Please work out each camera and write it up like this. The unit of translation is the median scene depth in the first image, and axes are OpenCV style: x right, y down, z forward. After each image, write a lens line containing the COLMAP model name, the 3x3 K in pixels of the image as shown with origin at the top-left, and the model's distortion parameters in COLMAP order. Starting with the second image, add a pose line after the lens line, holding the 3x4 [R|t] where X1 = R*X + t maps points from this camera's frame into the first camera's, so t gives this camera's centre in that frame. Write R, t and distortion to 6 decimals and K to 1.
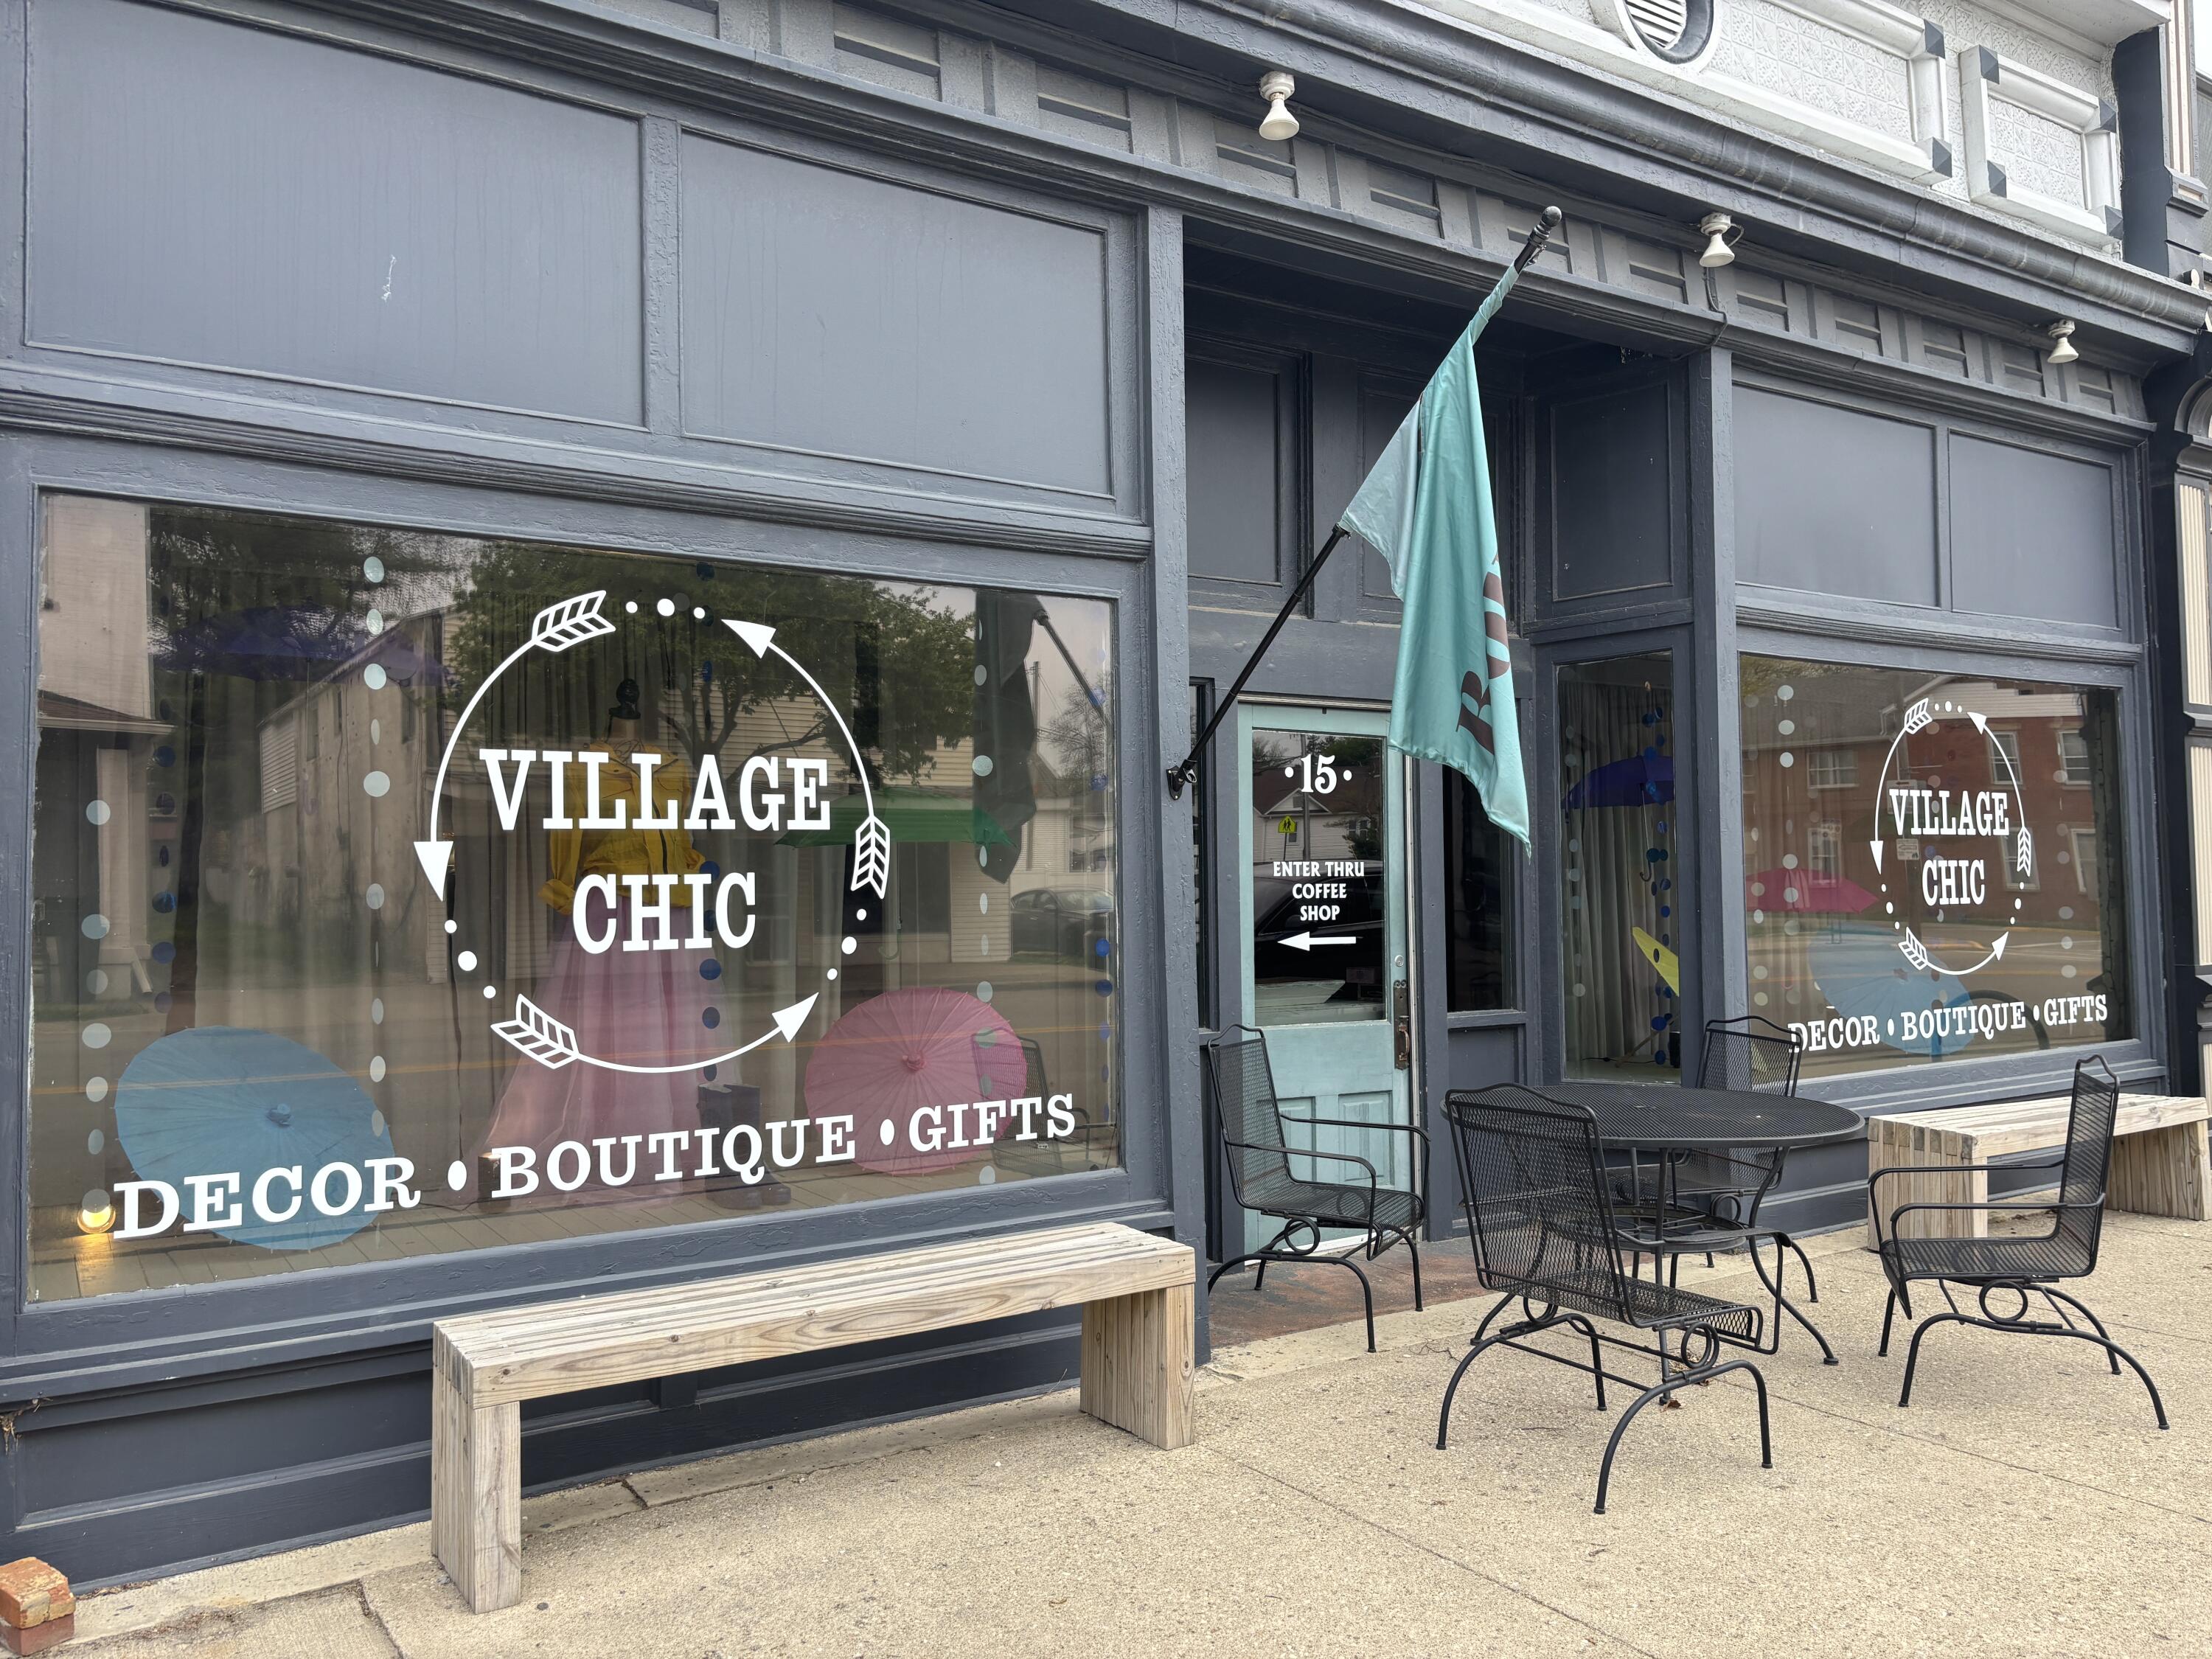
lens RADIAL K [[1685.8, 0, 1084.7], [0, 1685.8, 836.0], [0, 0, 1]] dist [0.039087, -0.027425]
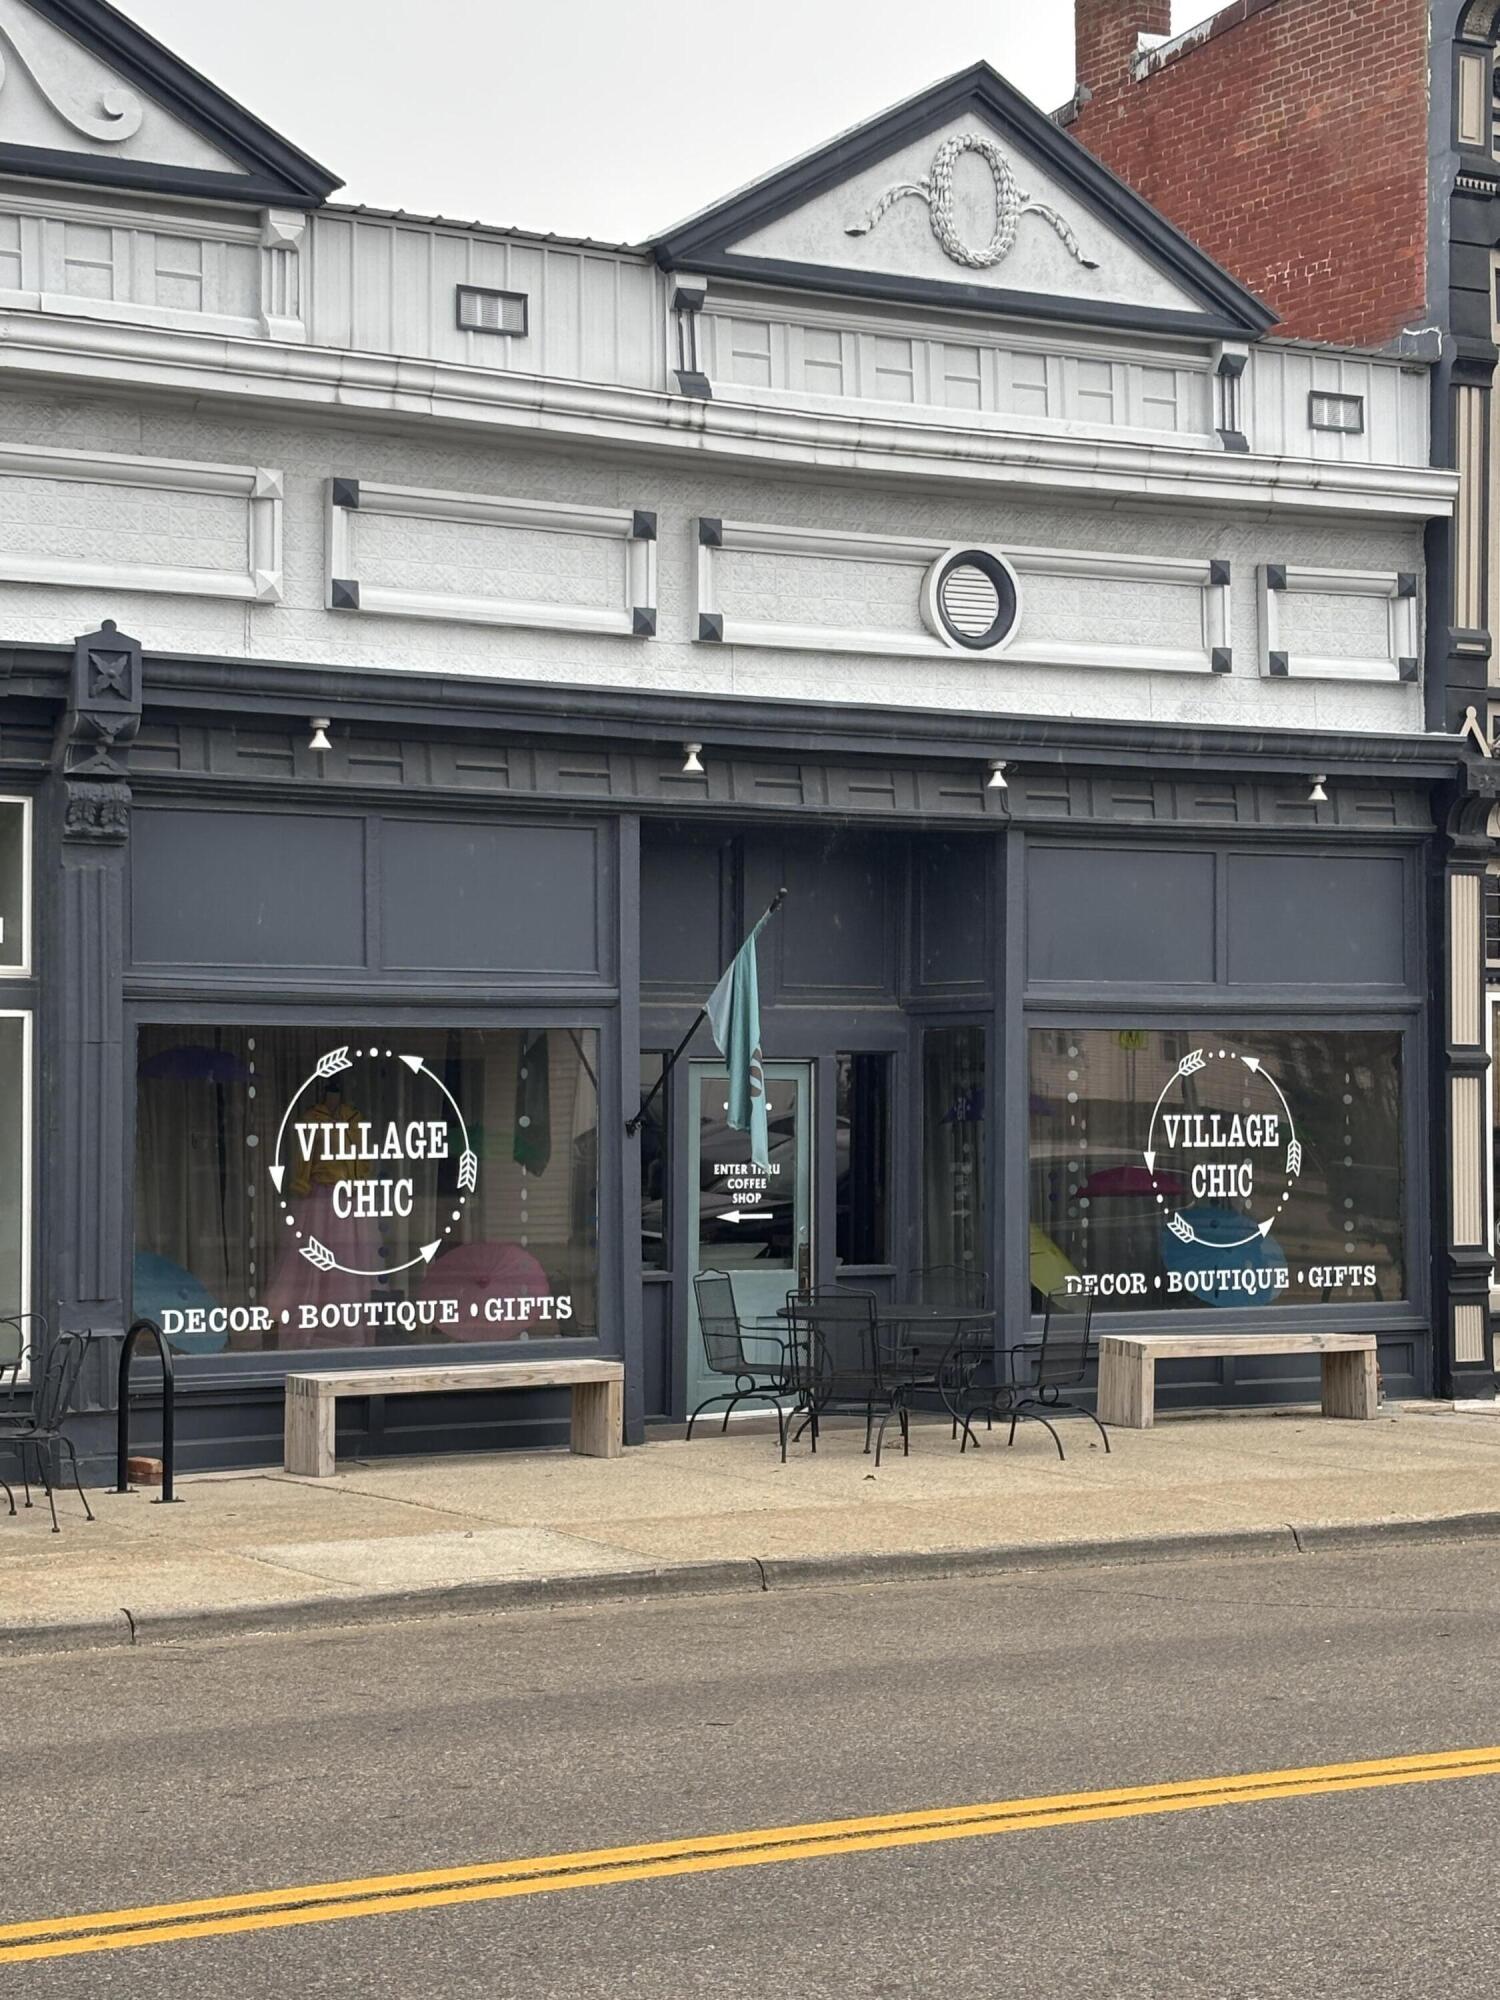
lens RADIAL K [[3799.4, 0, 757.4], [0, 3799.4, 990.6], [0, 0, 1]] dist [0.203009, 0.000000]
pose [[0.999904, 0.013626, -0.002381, 0.230311], [-0.013616, 0.999898, 0.004267, -0.232429], [0.002439, -0.004234, 0.999988, -3.612852]]
